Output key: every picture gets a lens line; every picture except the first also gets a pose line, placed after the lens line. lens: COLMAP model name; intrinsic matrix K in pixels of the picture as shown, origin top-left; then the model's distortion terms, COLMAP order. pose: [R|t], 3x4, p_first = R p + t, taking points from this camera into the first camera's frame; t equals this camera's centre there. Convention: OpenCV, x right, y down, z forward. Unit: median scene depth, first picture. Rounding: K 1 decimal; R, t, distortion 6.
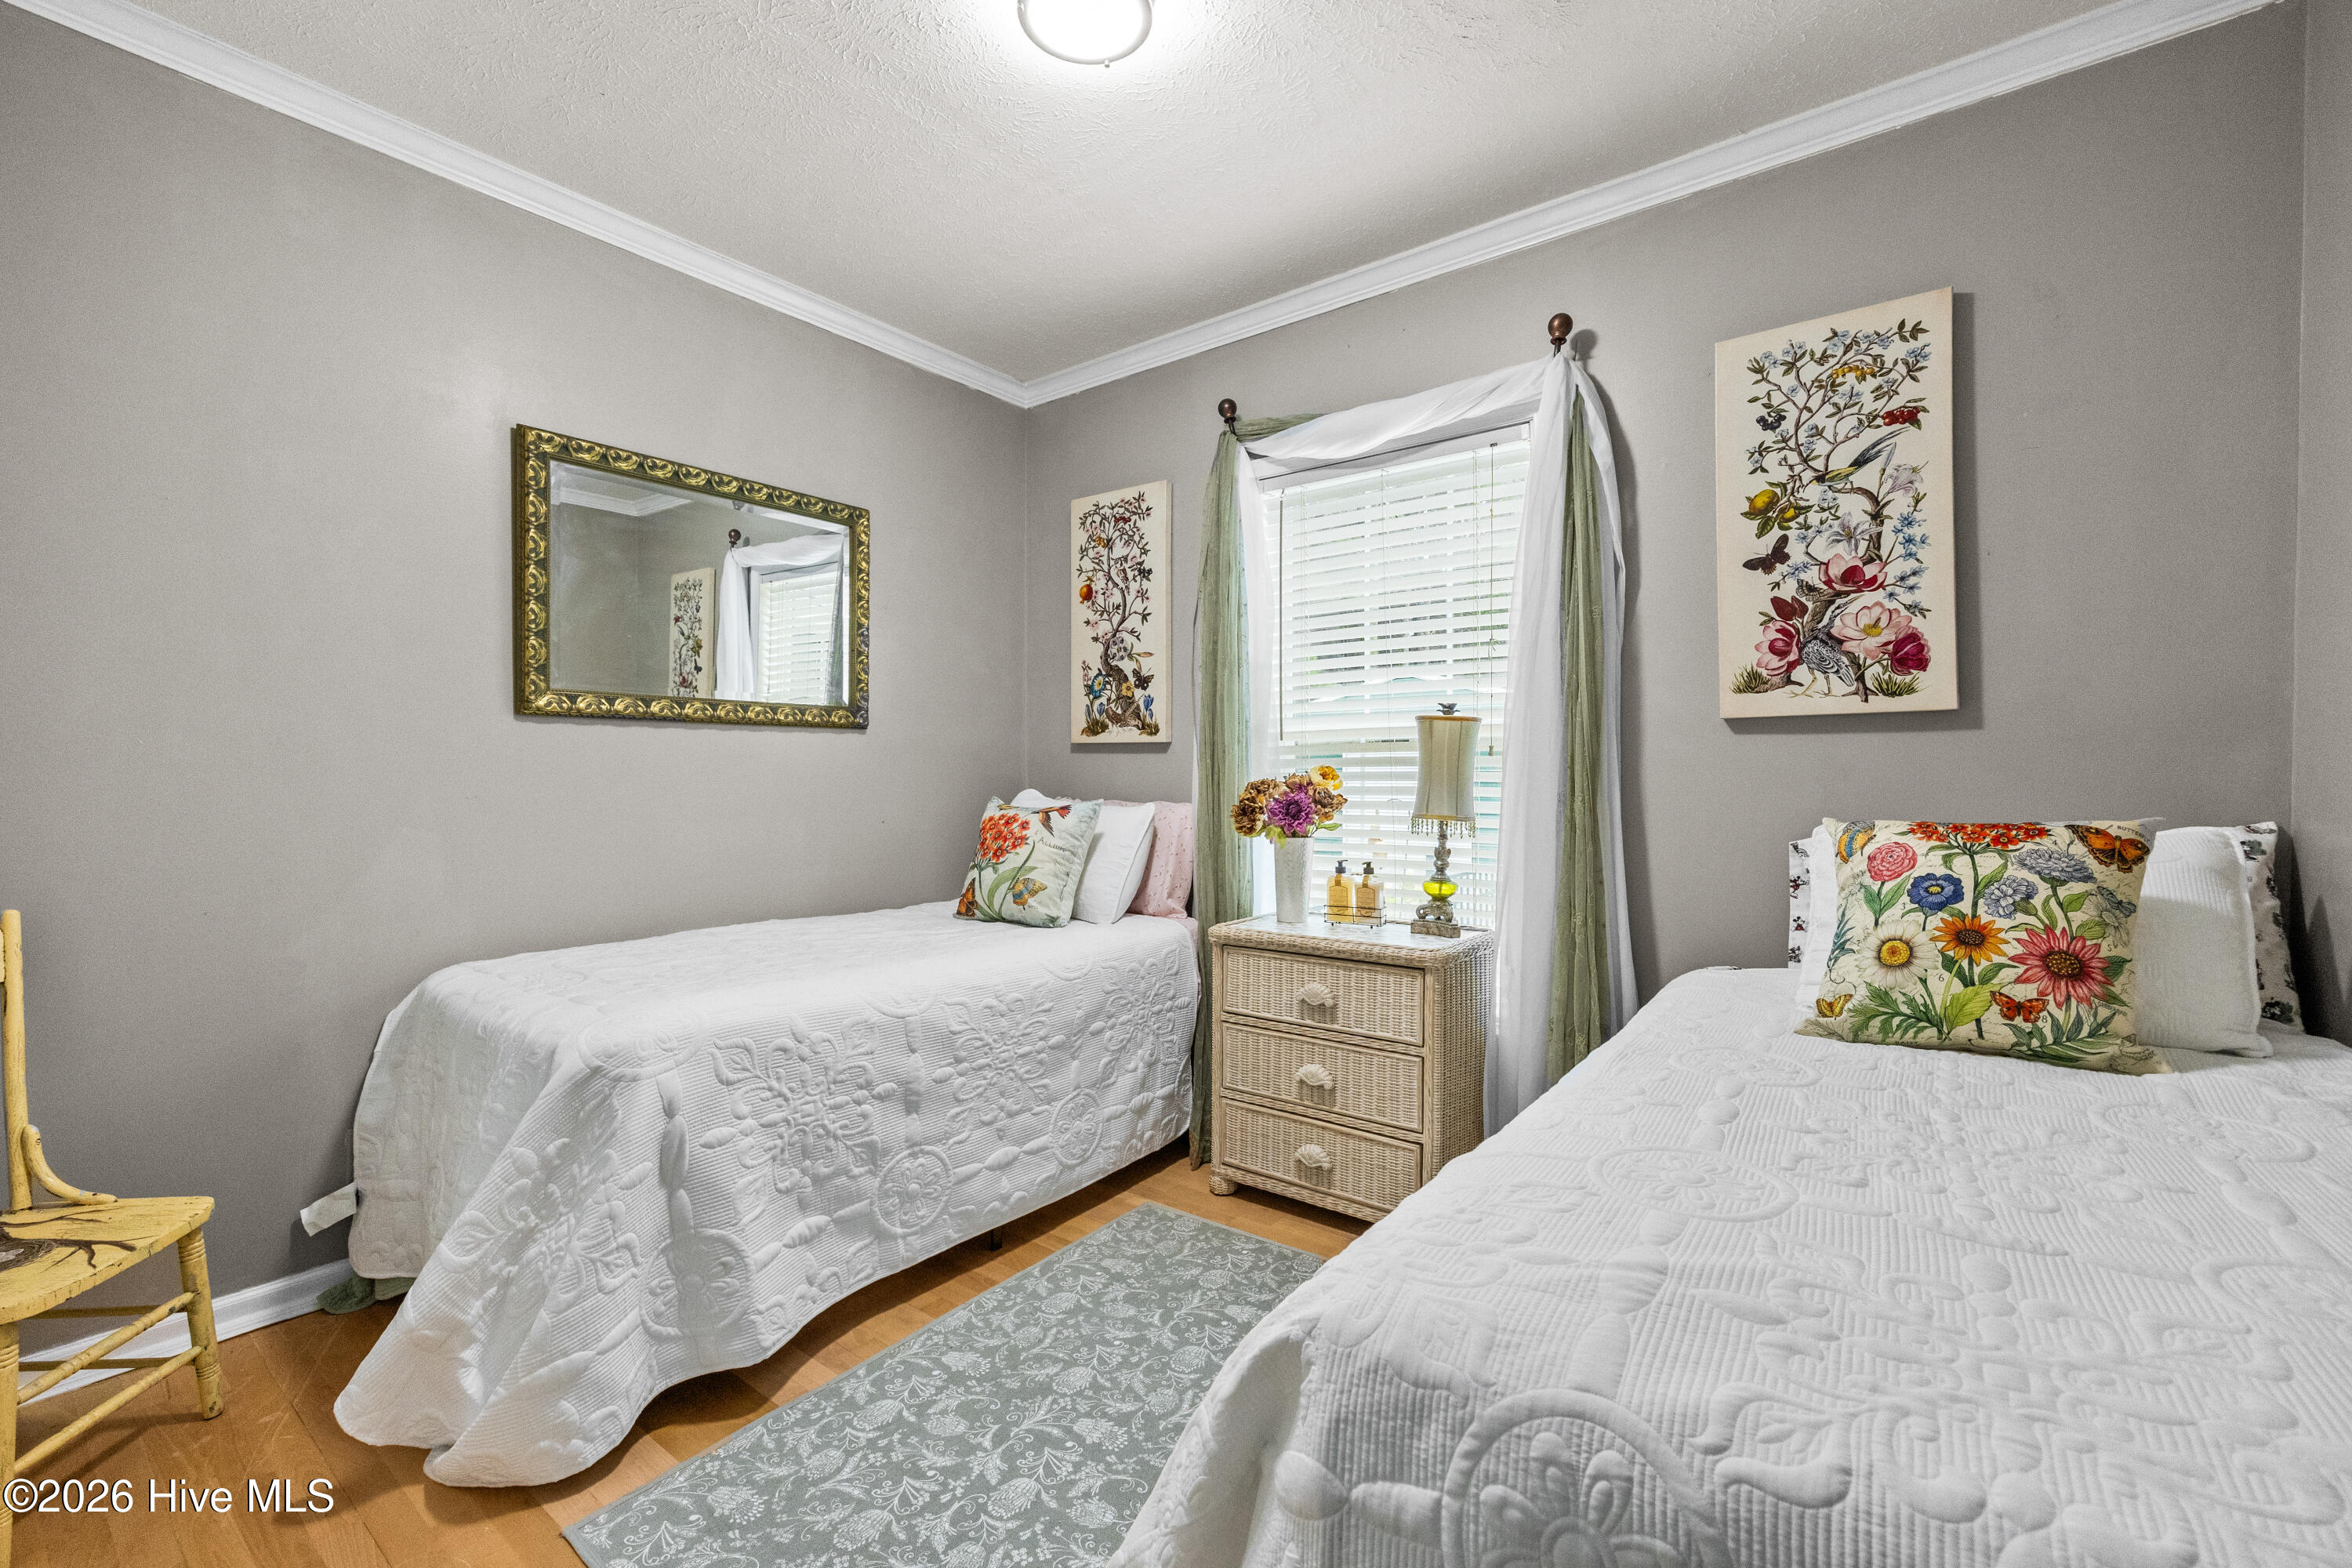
lens RADIAL K [[997.9, 0, 1199.0], [0, 997.9, 768.4], [0, 0, 1]] dist [-0.007464, 0.000562]
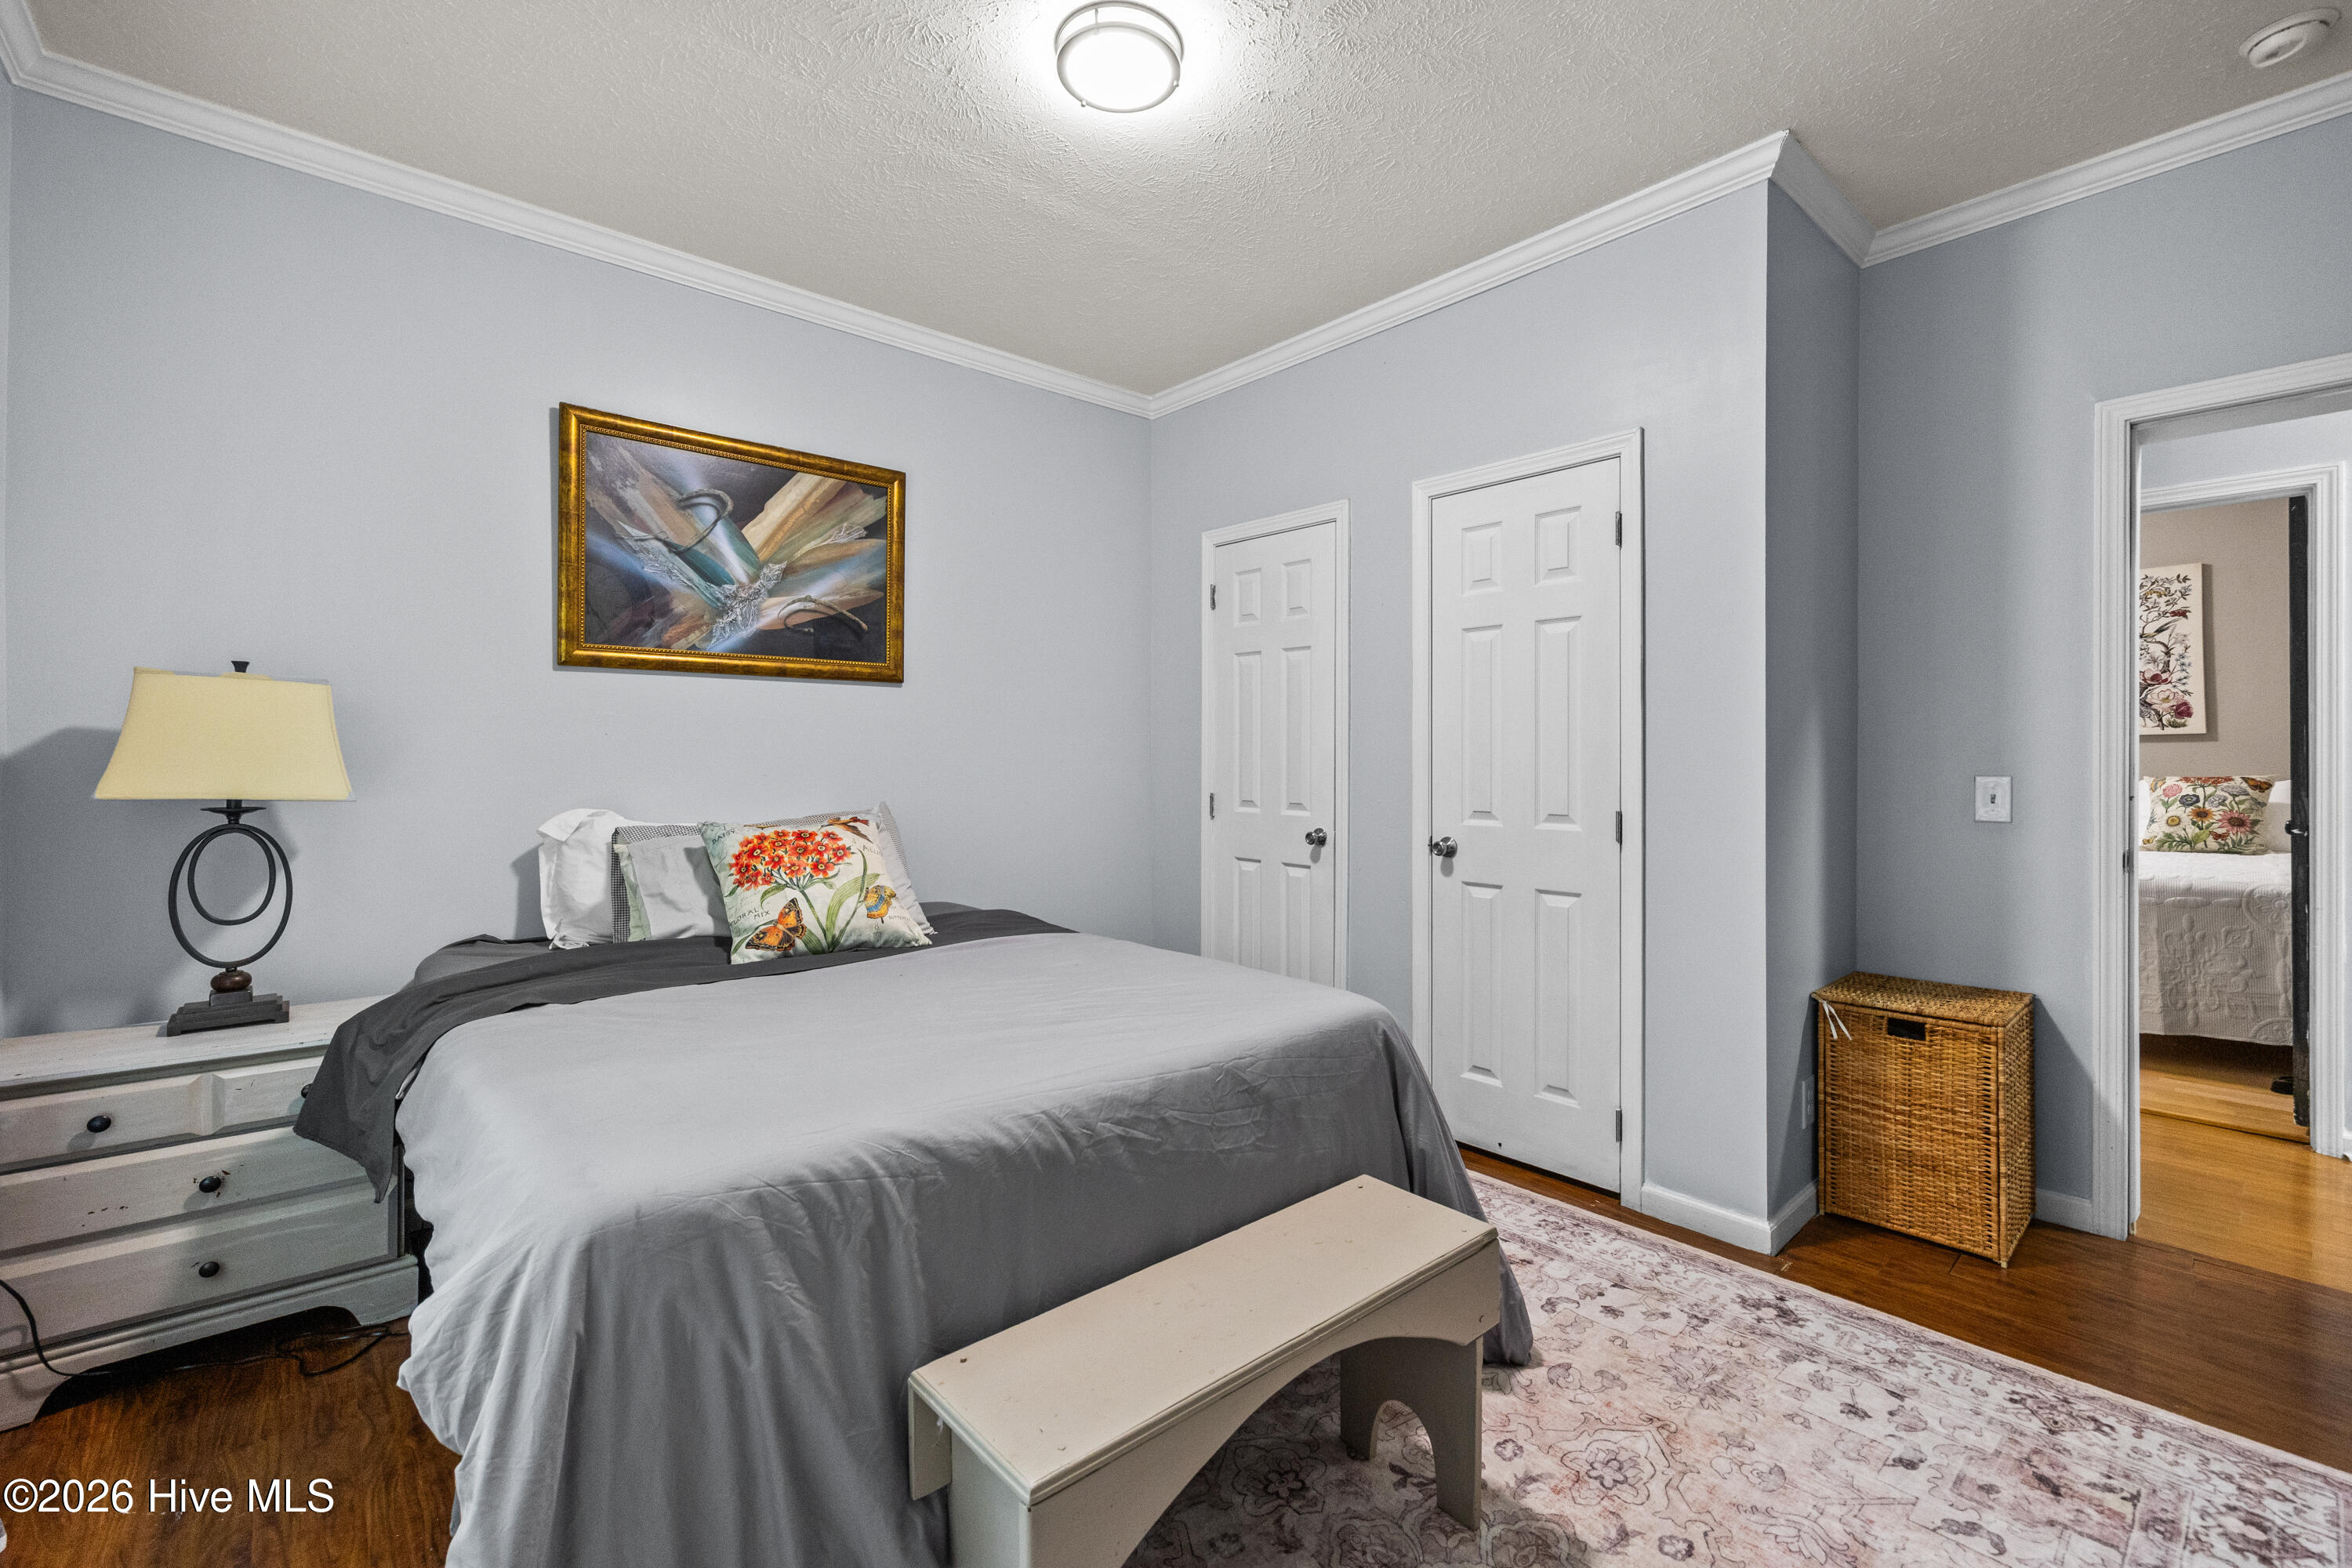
lens RADIAL K [[997.9, 0, 1199.0], [0, 997.9, 768.4], [0, 0, 1]] dist [-0.007464, 0.000562]
pose [[0.982184, -0.012684, -0.187492, -1.220481], [0.013832, 0.999893, 0.004816, -0.018996], [0.187411, -0.007324, 0.982254, -1.868627]]
